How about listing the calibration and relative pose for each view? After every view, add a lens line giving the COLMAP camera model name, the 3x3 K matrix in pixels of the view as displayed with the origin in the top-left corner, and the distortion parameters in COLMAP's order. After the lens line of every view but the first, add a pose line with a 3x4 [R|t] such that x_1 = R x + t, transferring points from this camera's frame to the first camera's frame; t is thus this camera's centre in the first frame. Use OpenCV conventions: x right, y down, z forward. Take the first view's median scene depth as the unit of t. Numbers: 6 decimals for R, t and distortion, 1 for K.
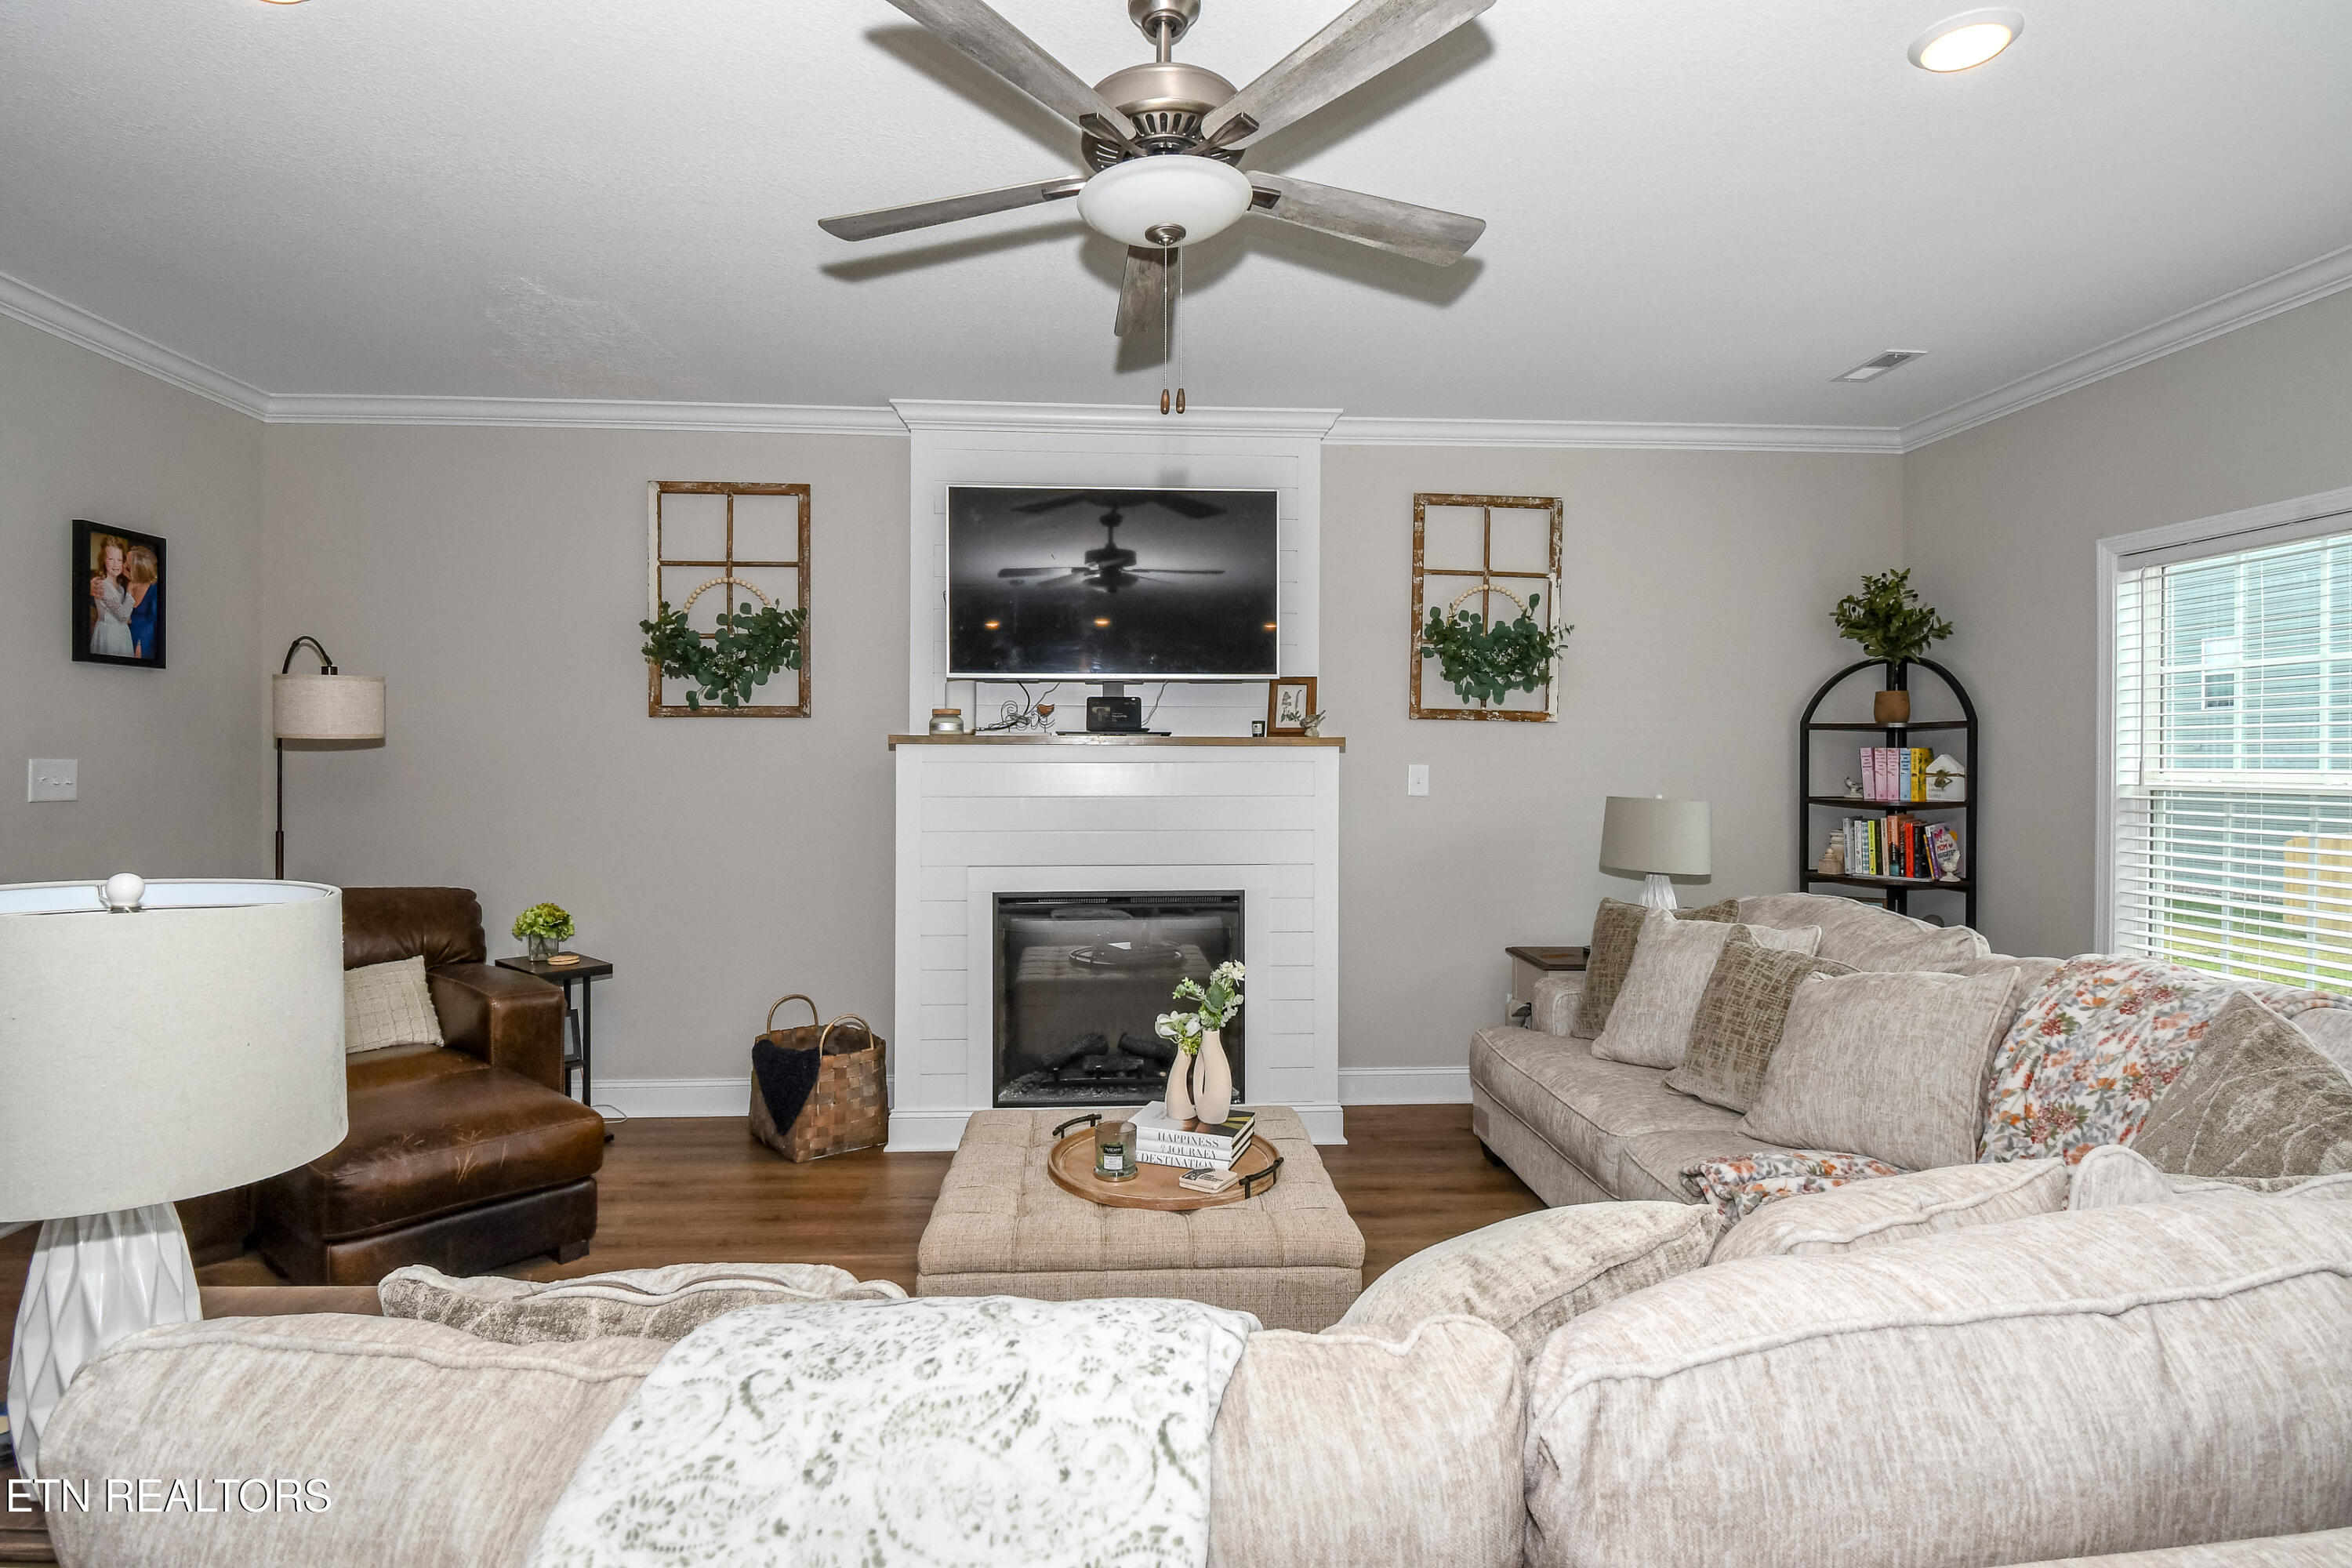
lens RADIAL K [[1122.4, 0, 1170.0], [0, 1122.4, 782.9], [0, 0, 1]] dist [0.006596, -0.016631]
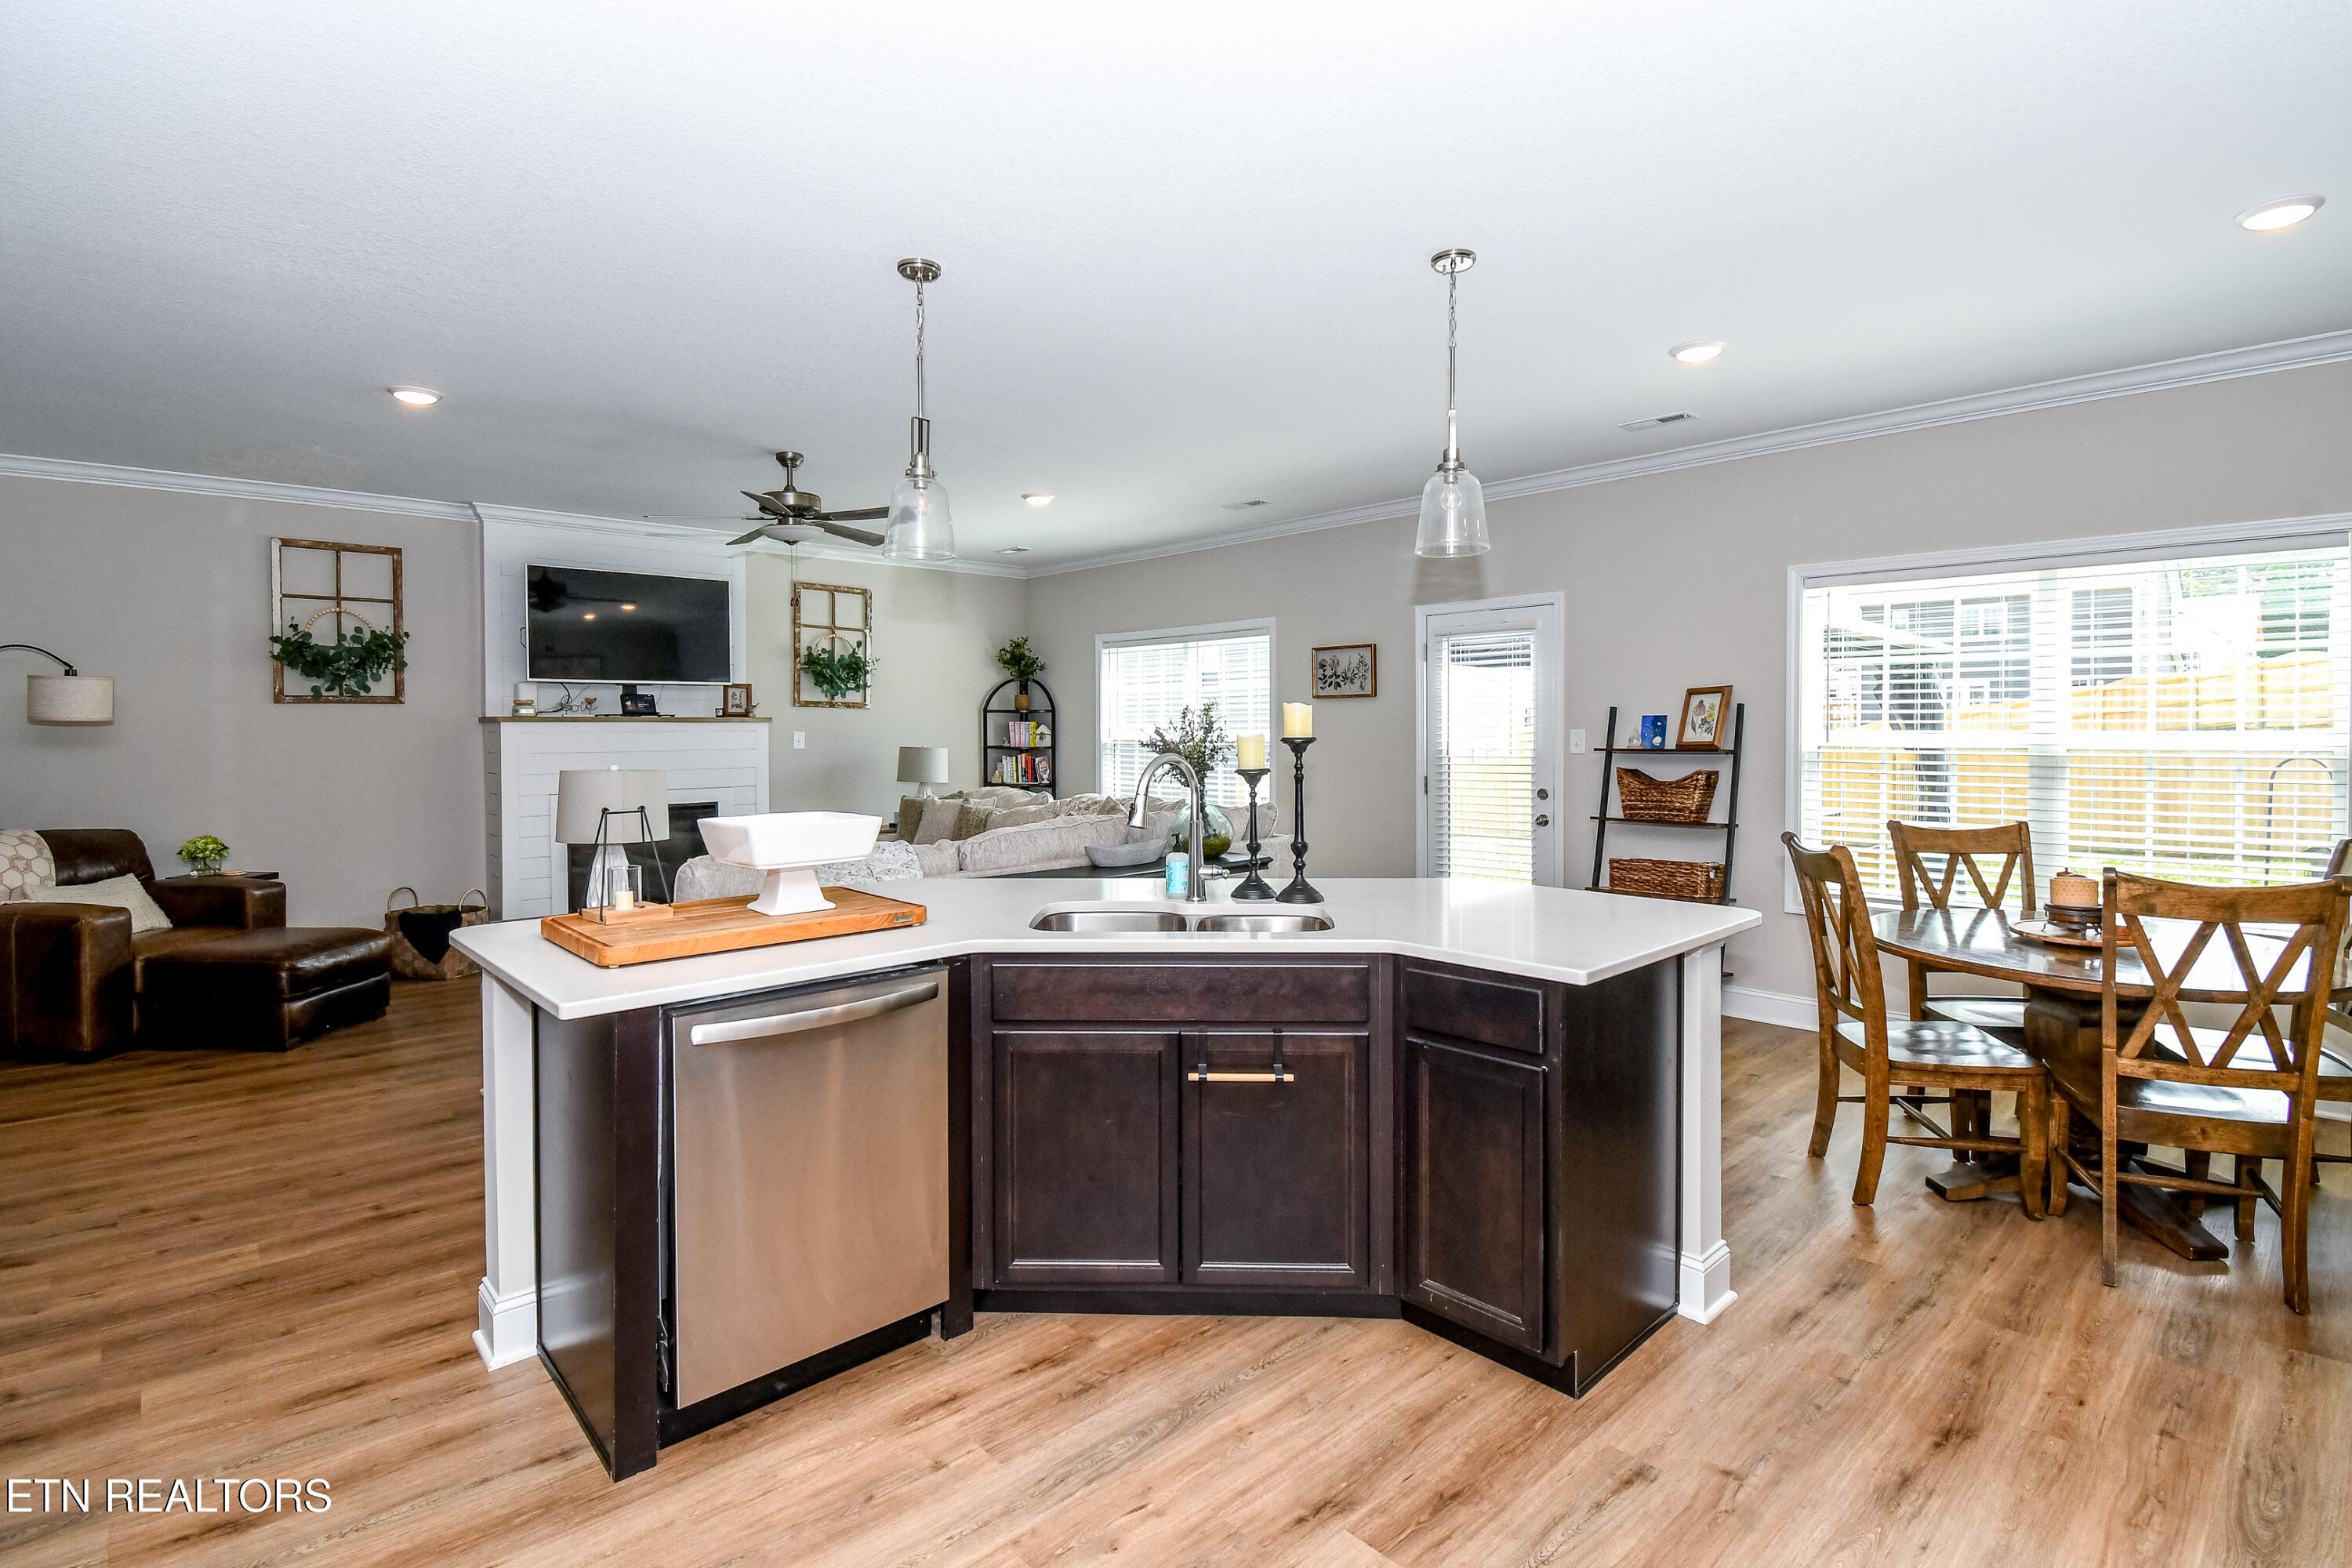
lens RADIAL K [[1152.1, 0, 1155.6], [0, 1152.1, 746.8], [0, 0, 1]] dist [-0.018569, -0.001437]
pose [[0.781377, -0.017592, 0.623811, -0.500027], [0.017075, 0.999831, 0.006807, 0.005322], [-0.623825, 0.005333, 0.781546, -0.828482]]
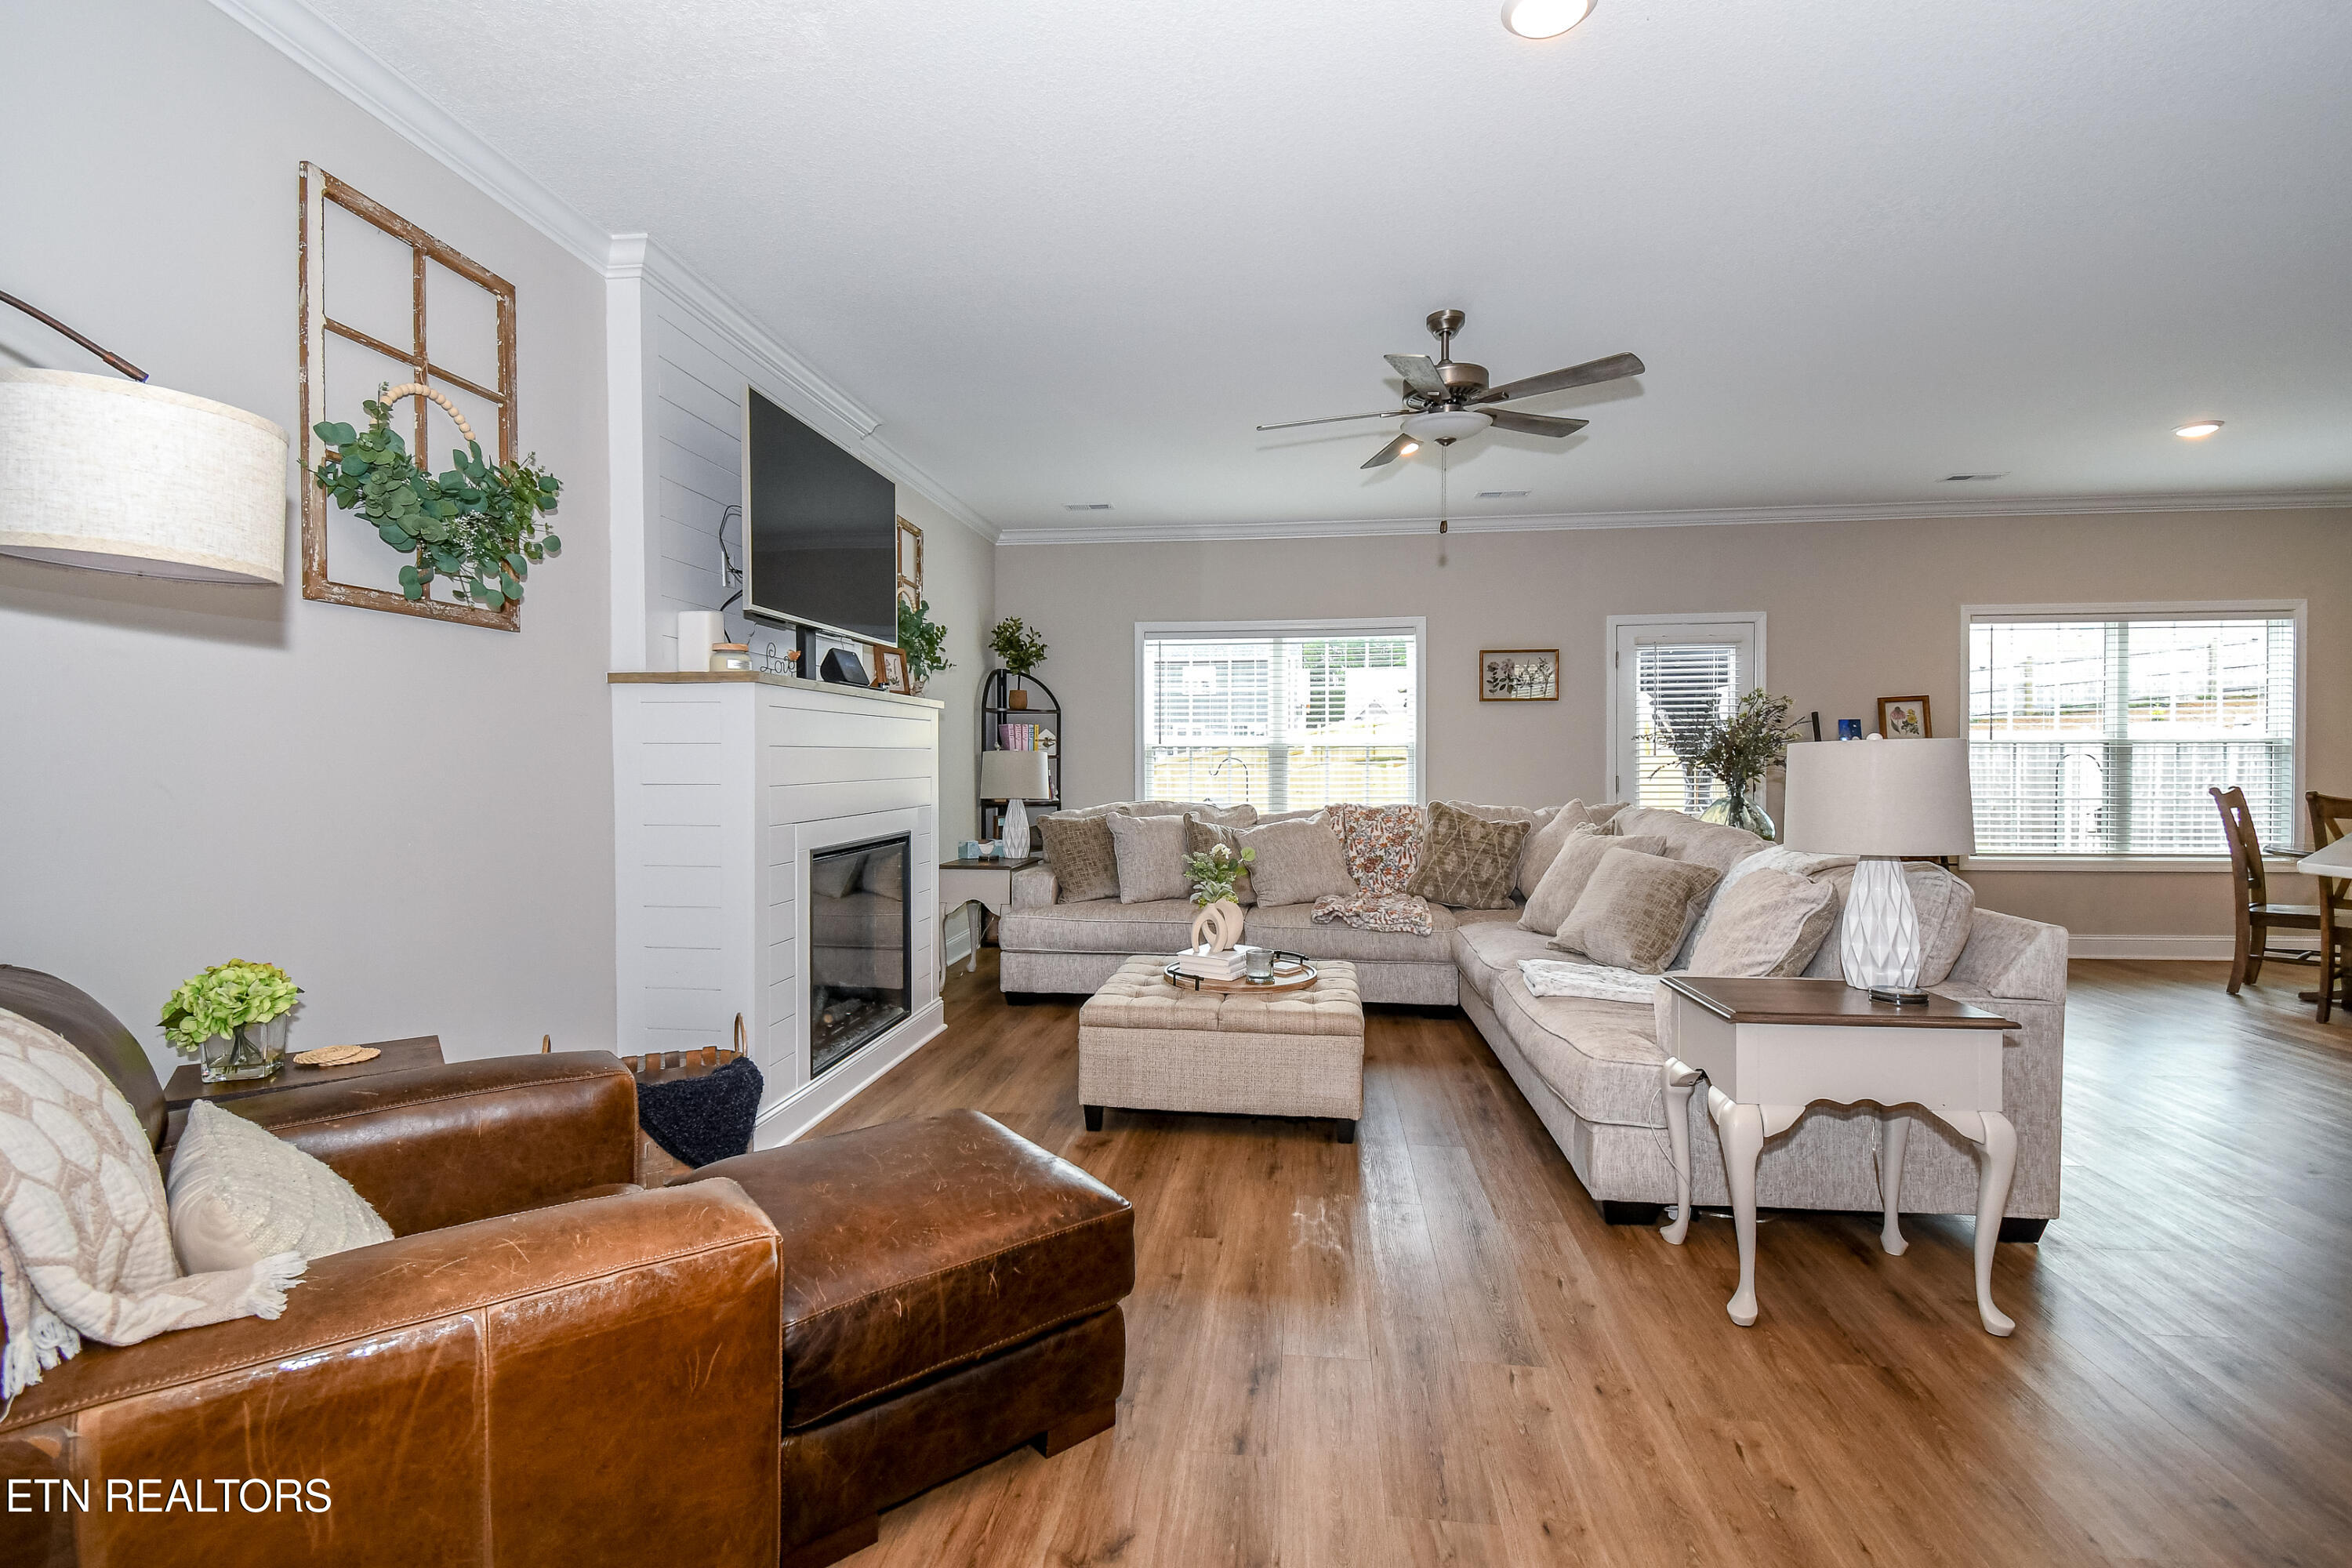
lens RADIAL K [[1090.3, 0, 1150.1], [0, 1090.3, 782.2], [0, 0, 1]] dist [0.032316, -0.027694]
pose [[0.201279, -0.023645, 0.979249, -0.921199], [0.017084, 0.999641, 0.020626, 0.026608], [-0.979385, 0.012578, 0.201611, 0.505129]]
